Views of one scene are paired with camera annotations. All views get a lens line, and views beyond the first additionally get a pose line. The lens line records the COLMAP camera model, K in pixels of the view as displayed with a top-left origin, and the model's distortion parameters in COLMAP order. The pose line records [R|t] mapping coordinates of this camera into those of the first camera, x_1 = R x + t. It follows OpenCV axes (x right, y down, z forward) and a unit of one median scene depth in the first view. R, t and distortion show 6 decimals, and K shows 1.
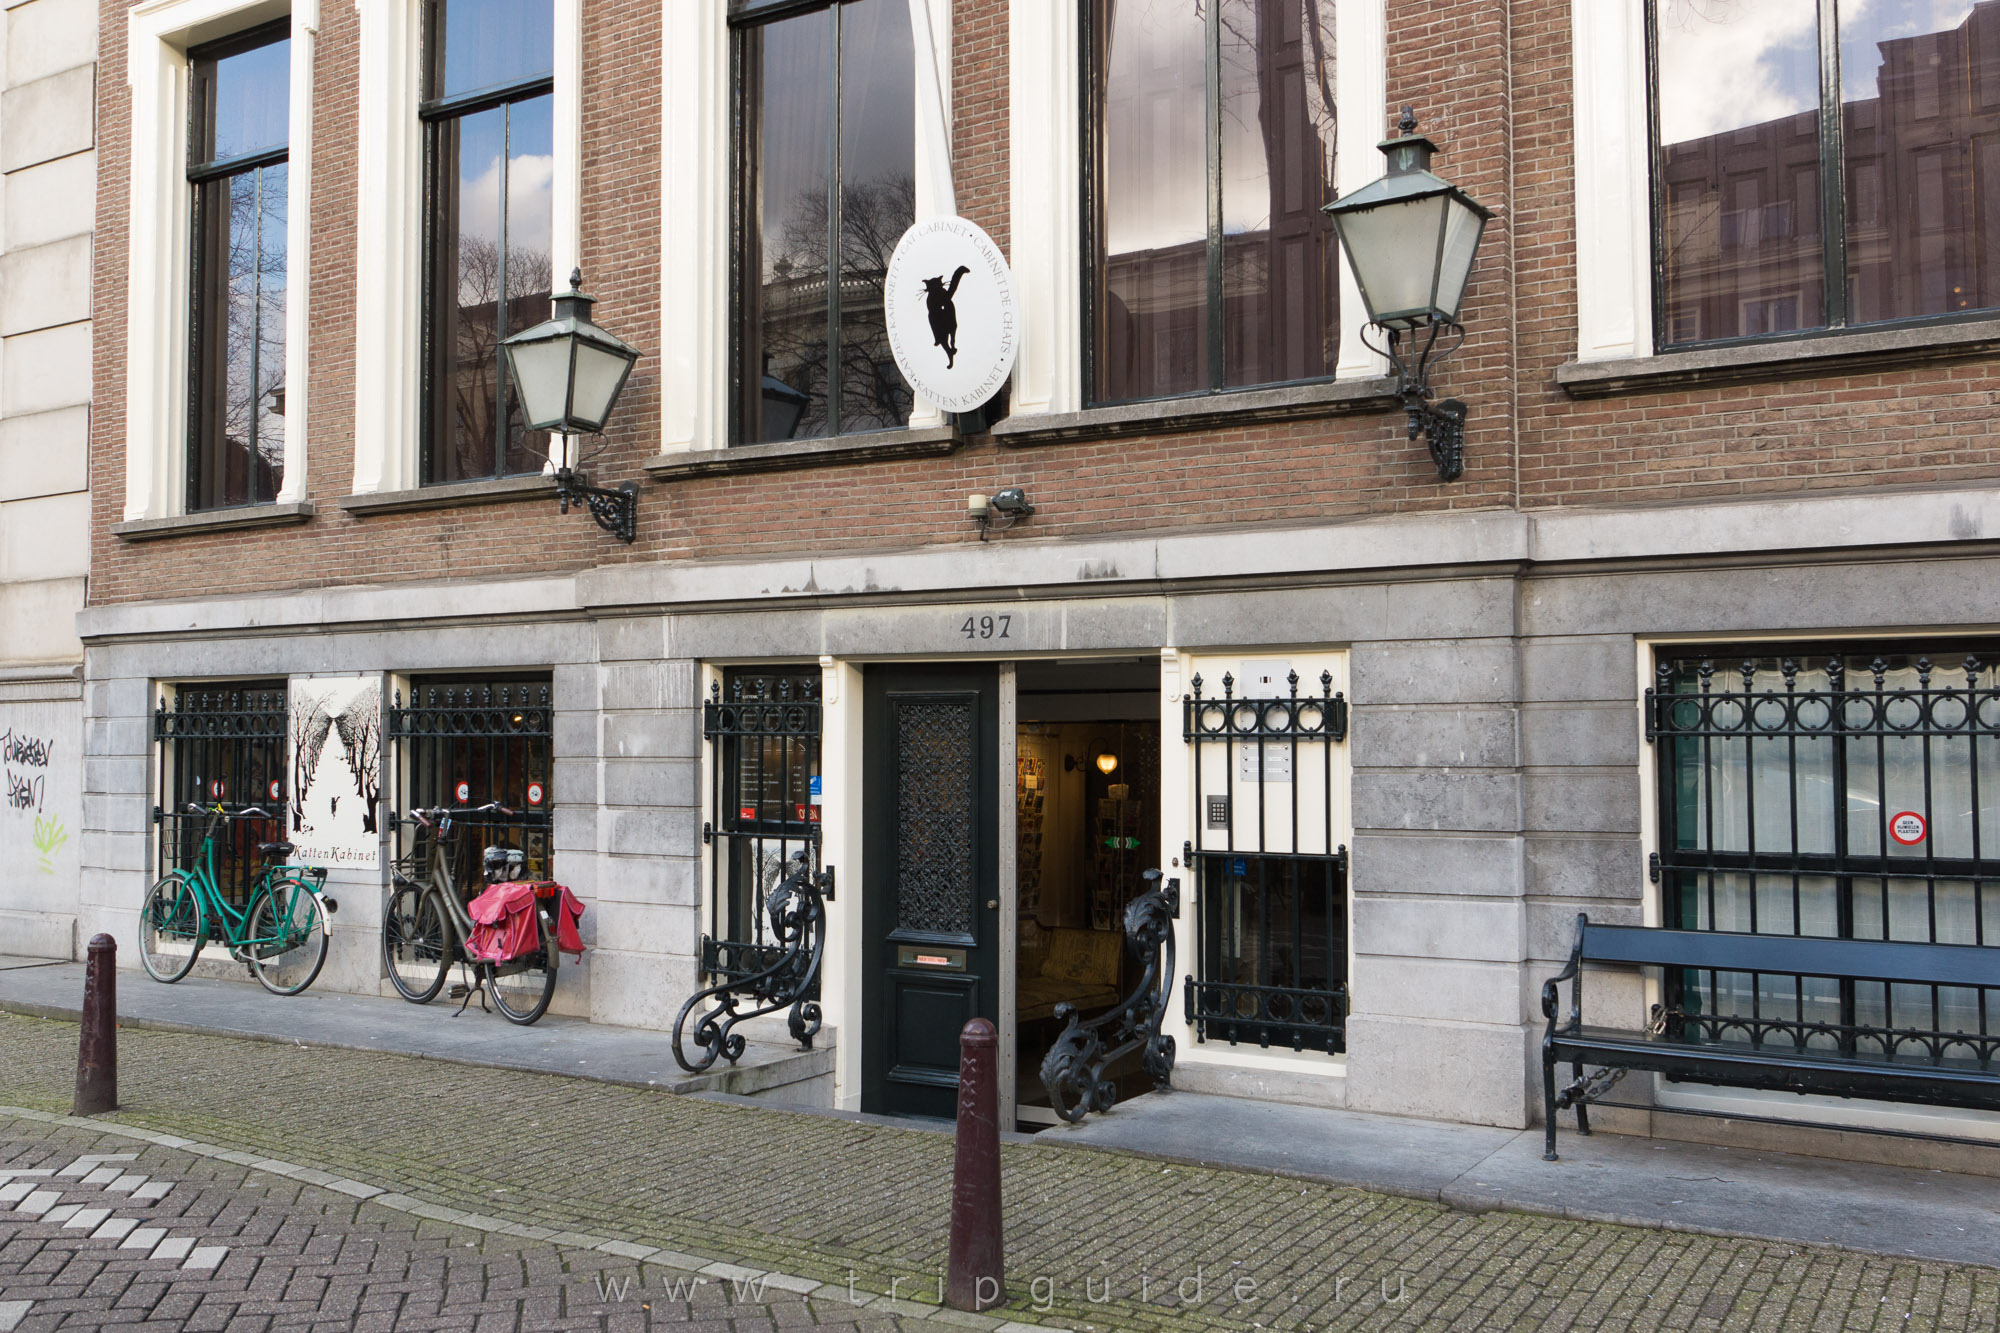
lens RADIAL K [[1980.8, 0, 994.3], [0, 1980.8, 656.4], [0, 0, 1]] dist [-0.030872, 0.000000]
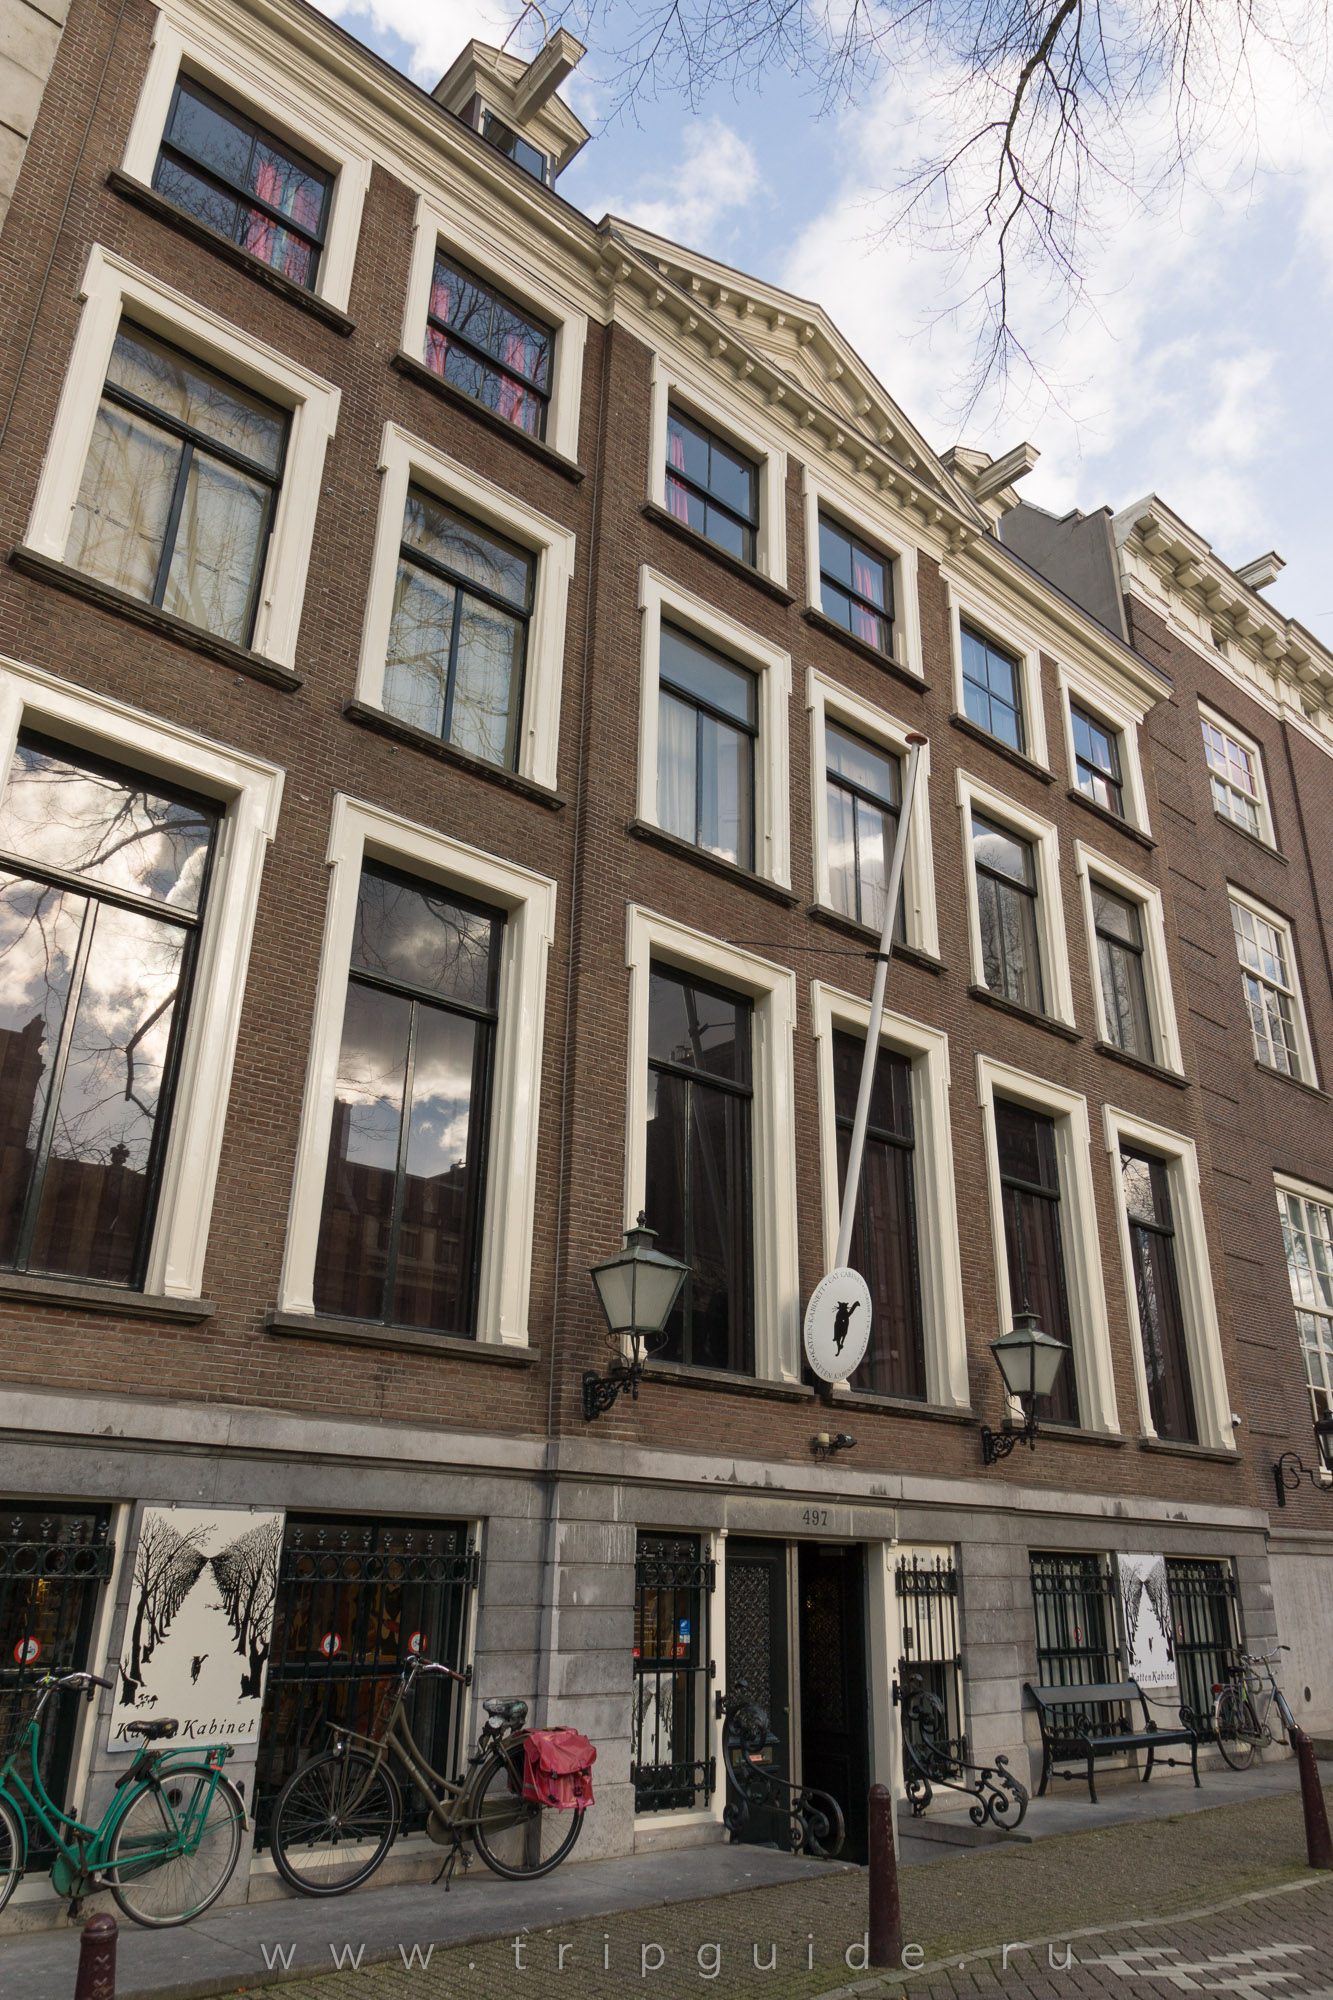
lens RADIAL K [[1341.1, 0, 663.4], [0, 1341.1, 1004.5], [0, 0, 1]] dist [-0.005974, -0.014472]
pose [[0.250586, 0.390903, 0.885664, -1.377366], [-0.053508, 0.919047, -0.390498, 0.039930], [-0.966614, 0.050463, 0.251217, 0.967133]]
